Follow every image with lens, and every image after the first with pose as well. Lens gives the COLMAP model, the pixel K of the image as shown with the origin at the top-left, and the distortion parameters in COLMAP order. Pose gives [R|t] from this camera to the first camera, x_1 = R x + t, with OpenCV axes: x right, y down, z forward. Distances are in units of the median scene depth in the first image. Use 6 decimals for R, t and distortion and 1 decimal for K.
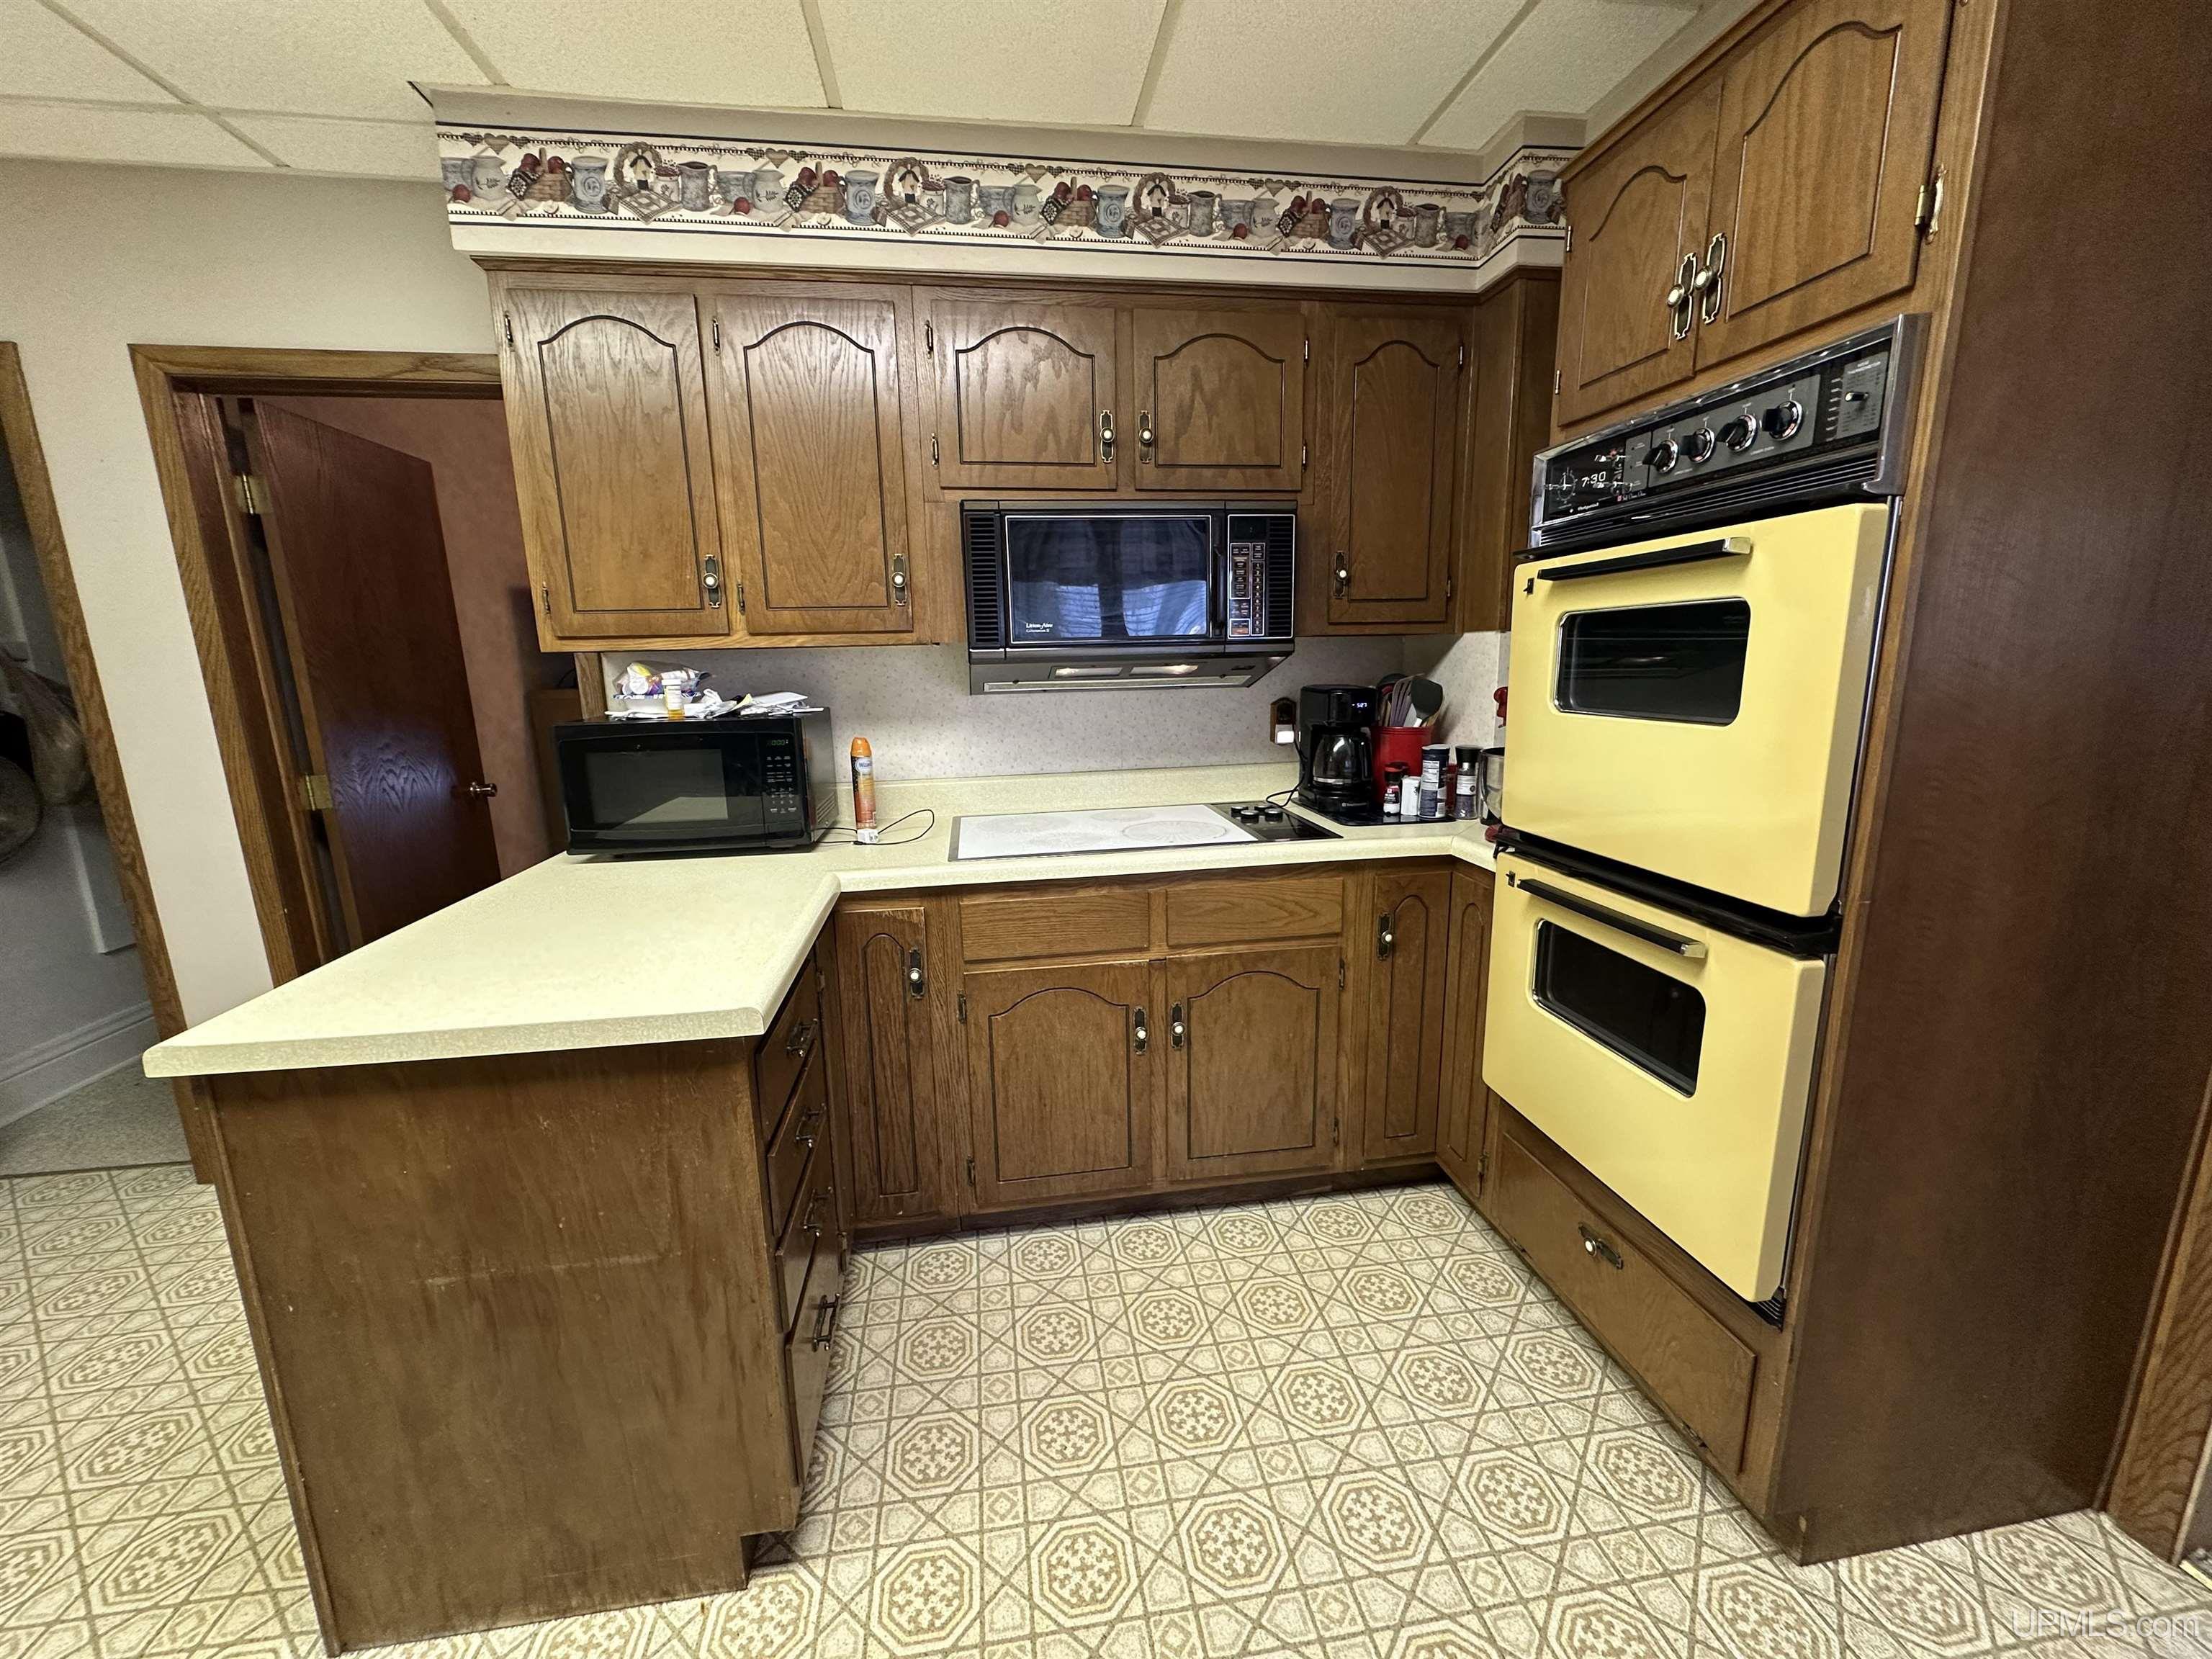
lens RADIAL K [[884.7, 0, 1109.3], [0, 884.7, 832.4], [0, 0, 1]] dist [-0.002999, 0.000108]
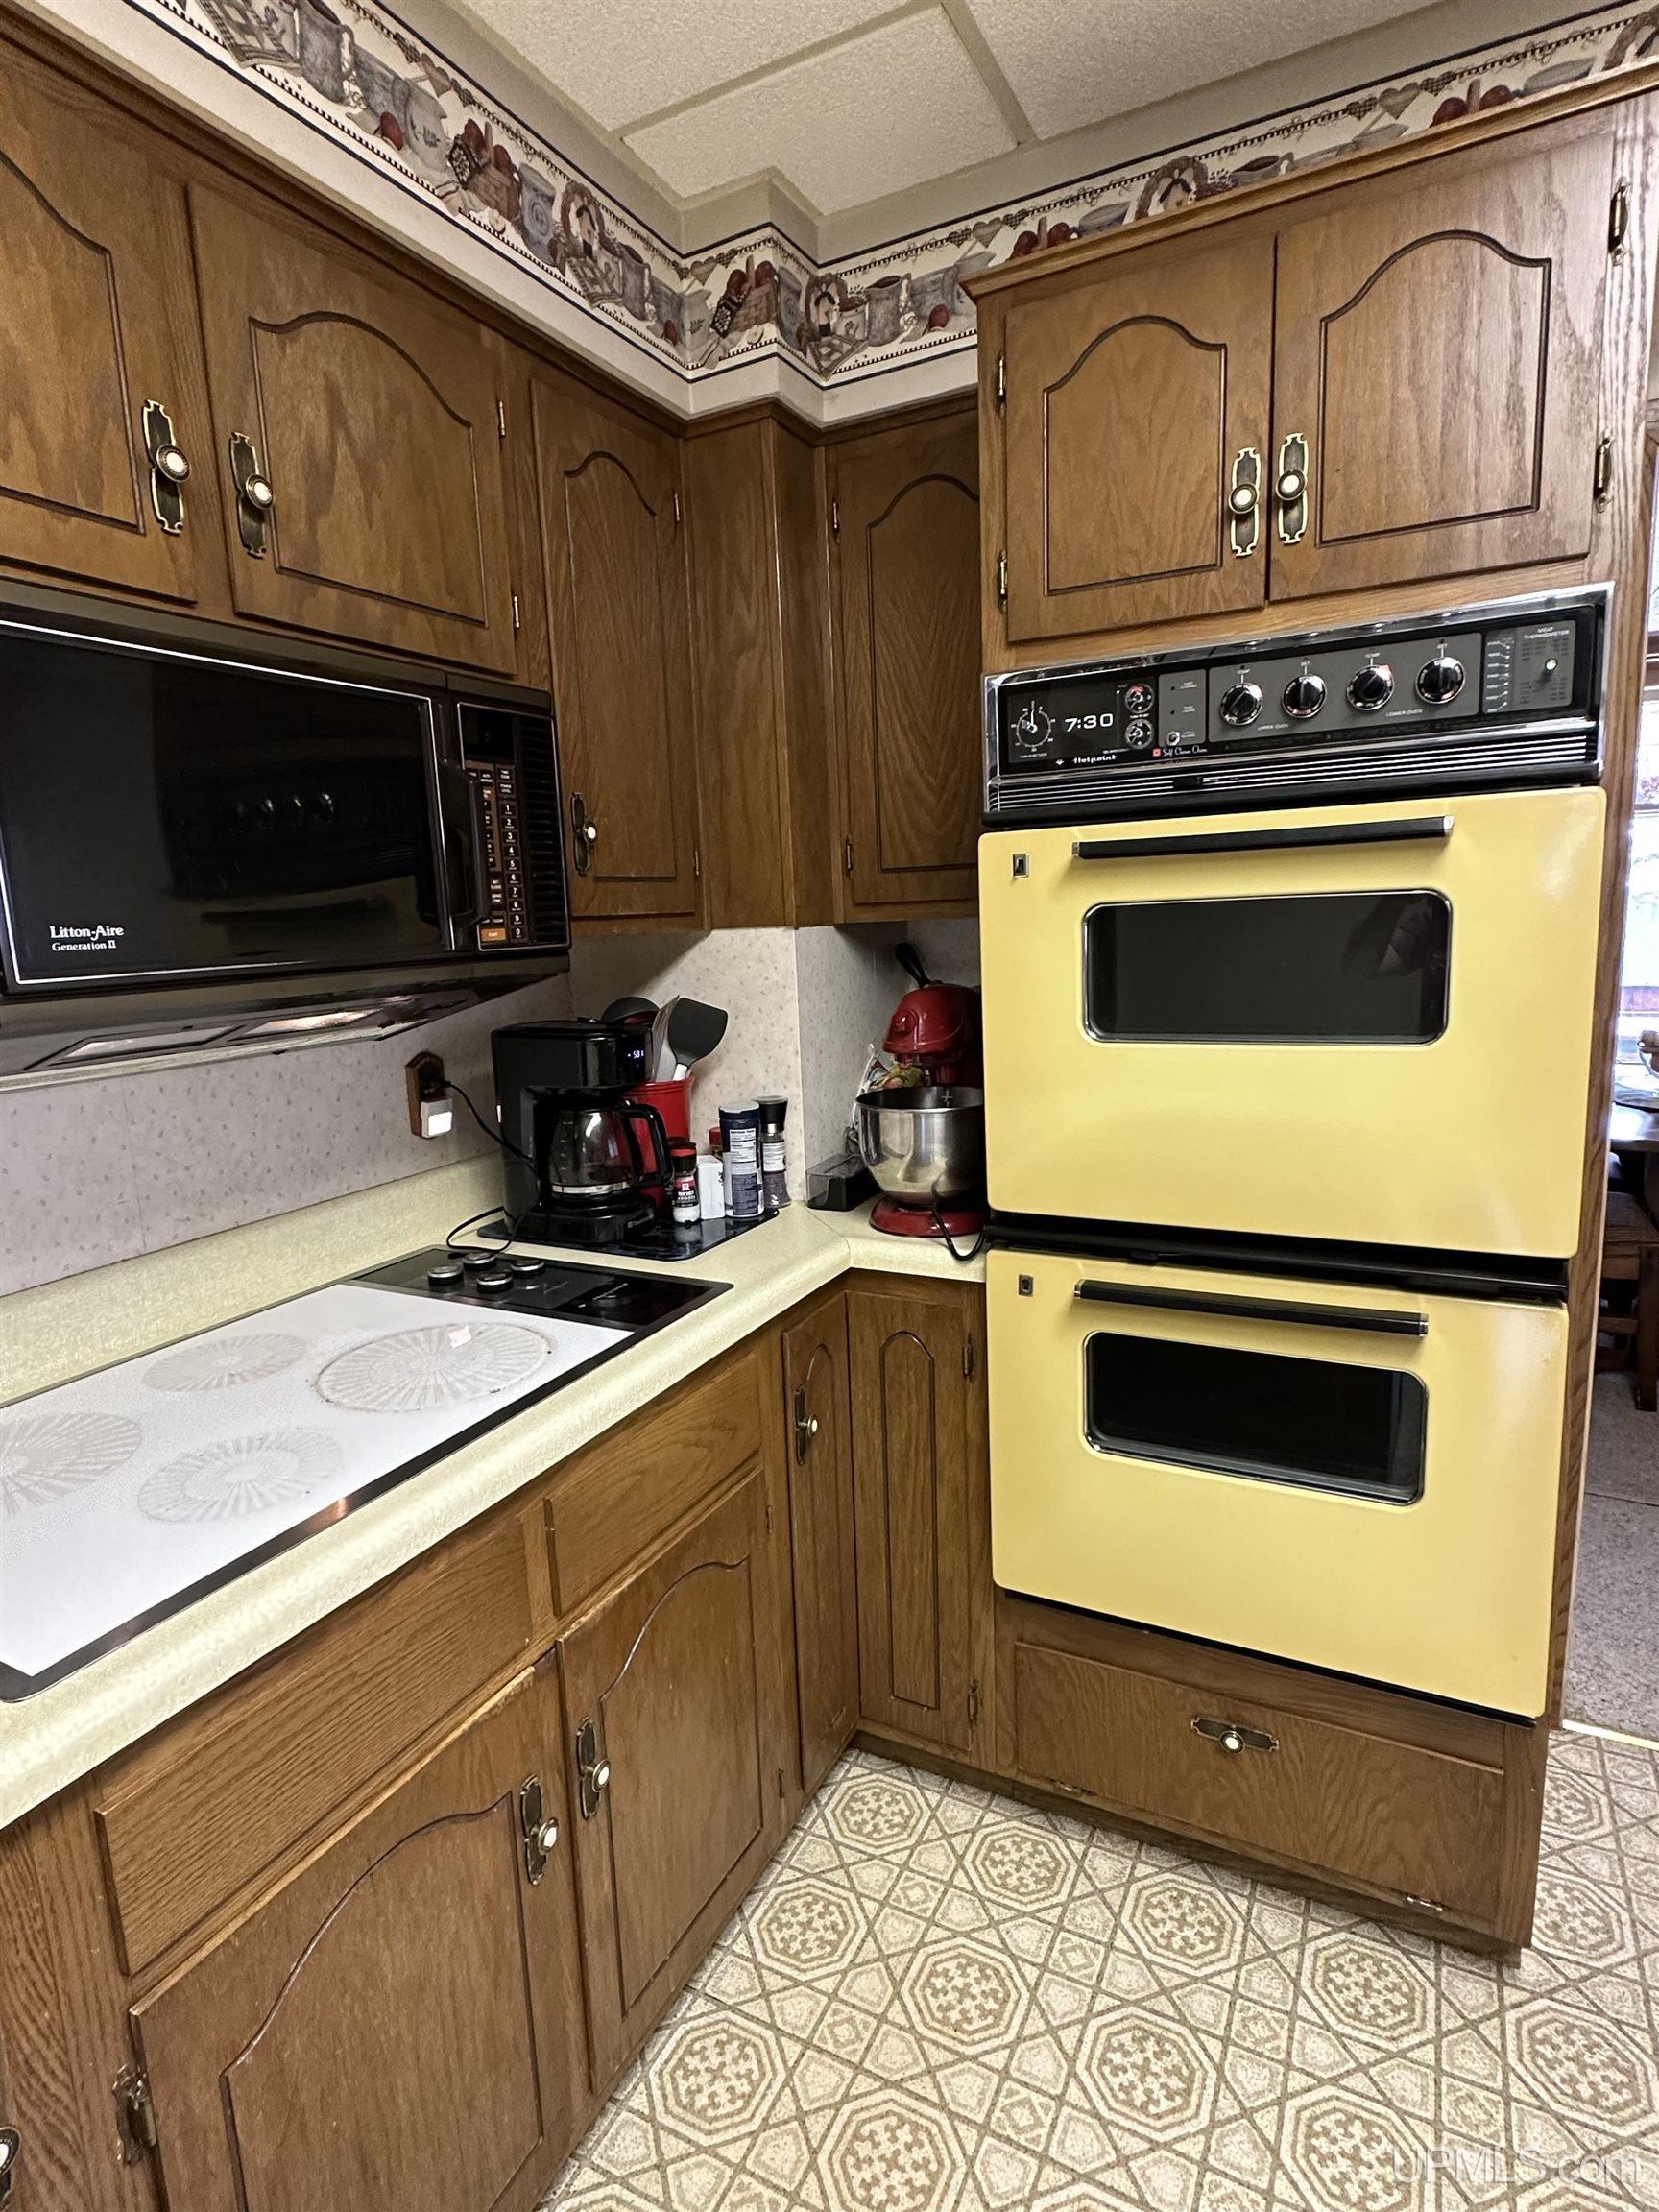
lens RADIAL K [[1156.8, 0, 826.8], [0, 1156.8, 1105.5], [0, 0, 1]] dist [0.000554, -0.000806]
pose [[0.591049, -0.137201, 0.794882, -0.288420], [0.185417, 0.982150, 0.031654, -0.123709], [-0.785036, 0.128676, 0.605938, 0.485280]]
